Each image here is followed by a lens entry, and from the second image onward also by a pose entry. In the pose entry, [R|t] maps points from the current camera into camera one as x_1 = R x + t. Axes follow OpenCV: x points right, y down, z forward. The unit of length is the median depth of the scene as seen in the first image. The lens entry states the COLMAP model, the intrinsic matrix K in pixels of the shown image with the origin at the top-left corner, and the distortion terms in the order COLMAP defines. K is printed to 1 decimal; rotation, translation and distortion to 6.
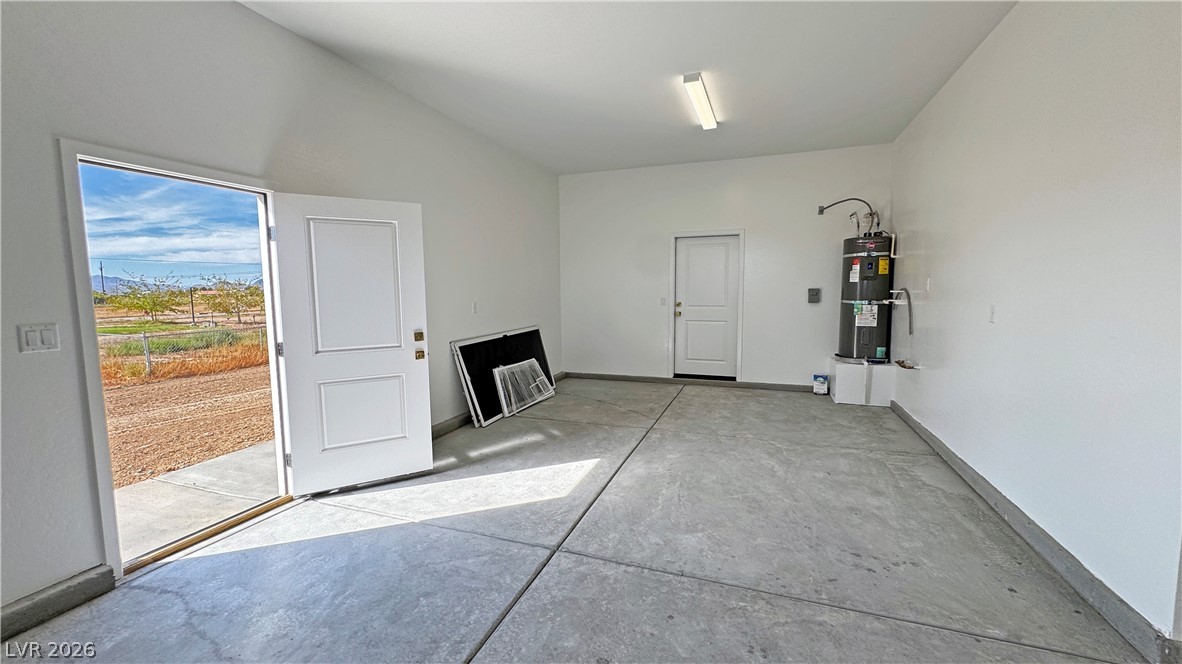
lens RADIAL K [[471.7, 0, 591.0], [0, 471.7, 332.0], [0, 0, 1]] dist [-0.001722, -0.000230]
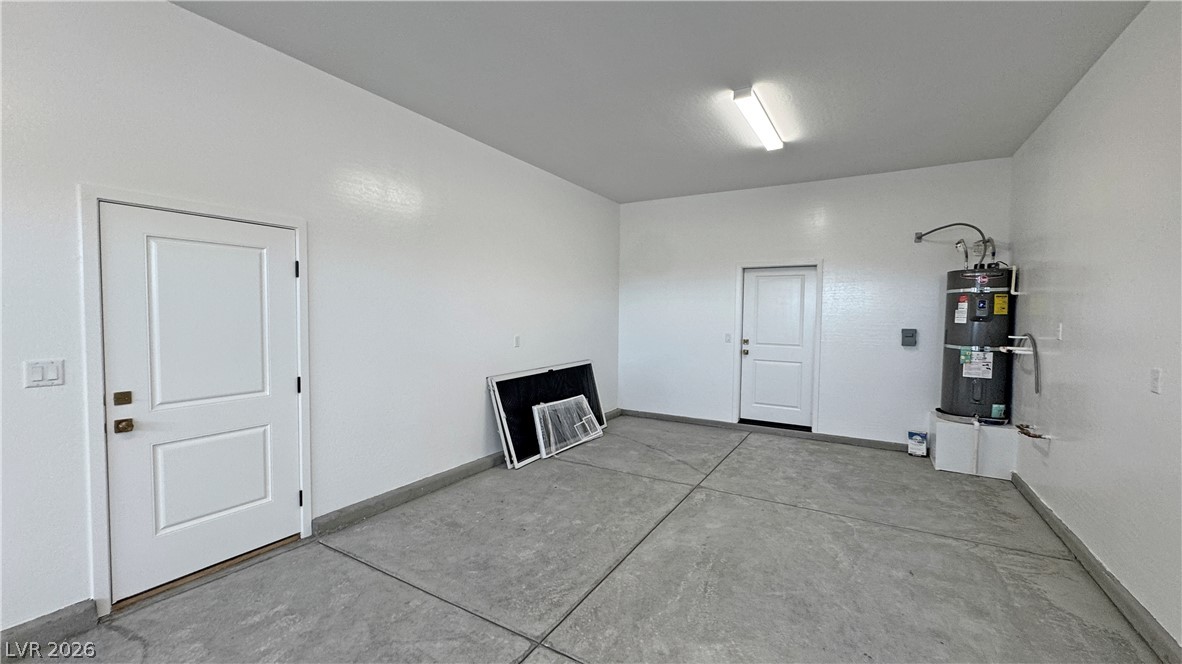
lens RADIAL K [[471.7, 0, 591.0], [0, 471.7, 332.0], [0, 0, 1]] dist [-0.001722, -0.000230]
pose [[0.982743, 0.026304, -0.183096, 0.076827], [-0.036130, 0.998069, -0.050536, -0.026755], [0.181413, 0.056279, 0.981795, 0.076109]]
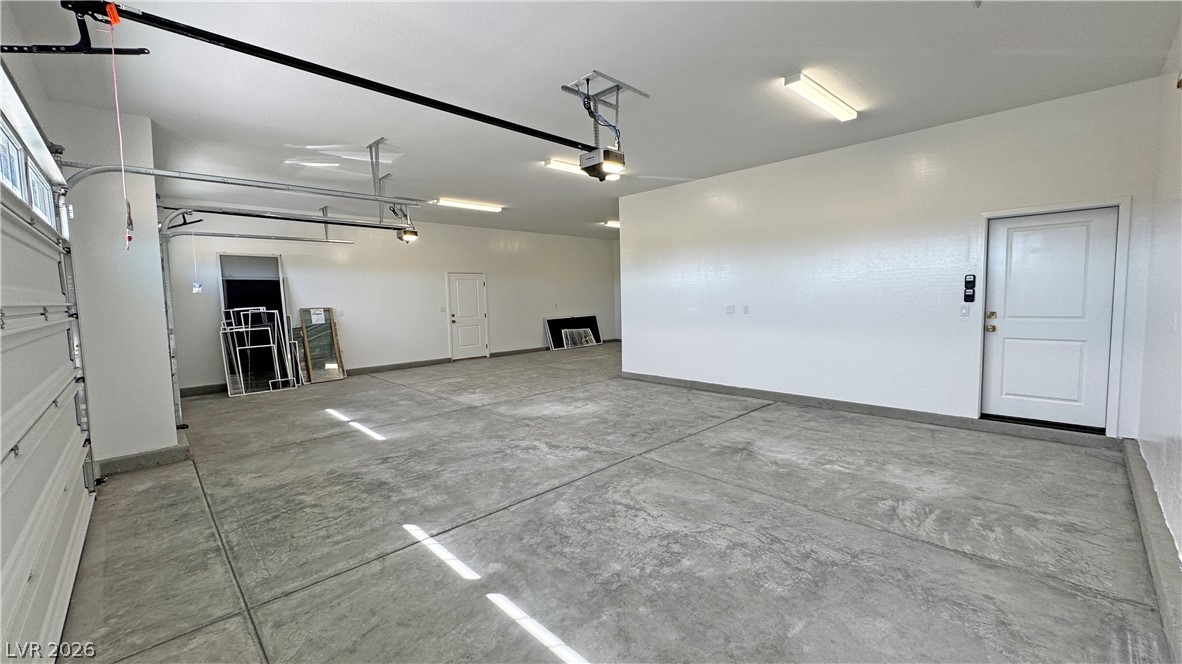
lens RADIAL K [[471.7, 0, 591.0], [0, 471.7, 332.0], [0, 0, 1]] dist [-0.001722, -0.000230]
pose [[0.897090, 0.024129, -0.441188, 1.001520], [-0.027672, 0.999616, -0.001597, 0.087016], [0.440980, 0.013641, 0.897413, -1.132983]]
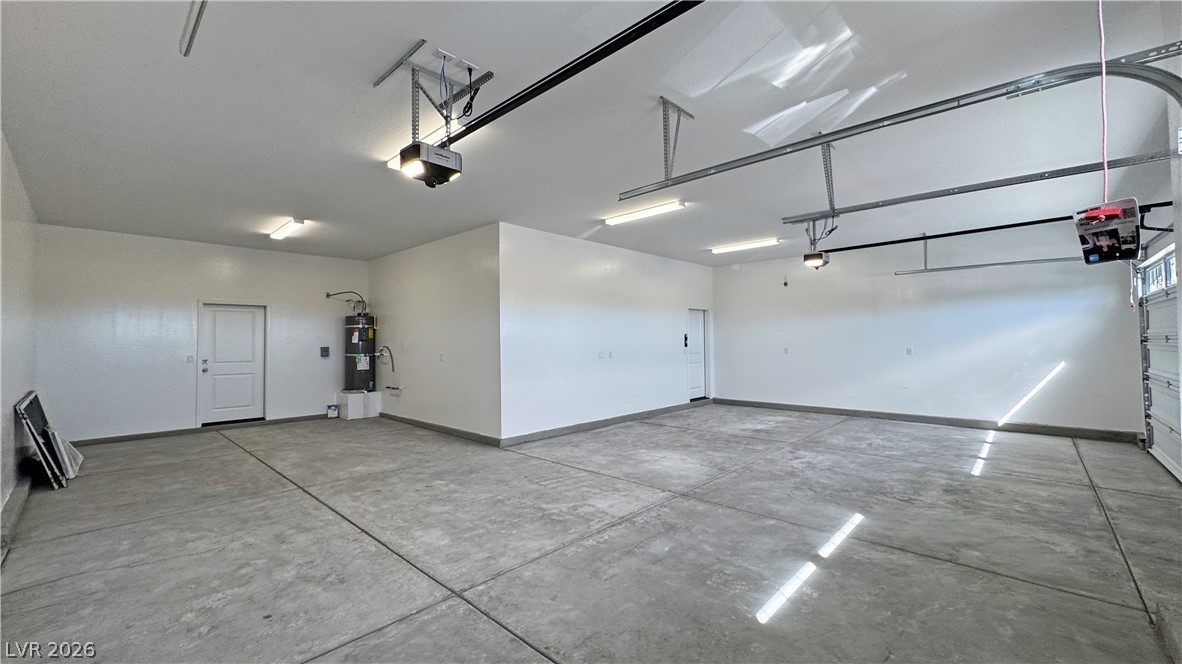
lens RADIAL K [[471.7, 0, 591.0], [0, 471.7, 332.0], [0, 0, 1]] dist [-0.001722, -0.000230]
pose [[0.392996, 0.023404, 0.919242, -0.644532], [0.089606, 0.993944, -0.063615, 0.034706], [-0.915164, 0.107370, 0.388518, -0.395654]]
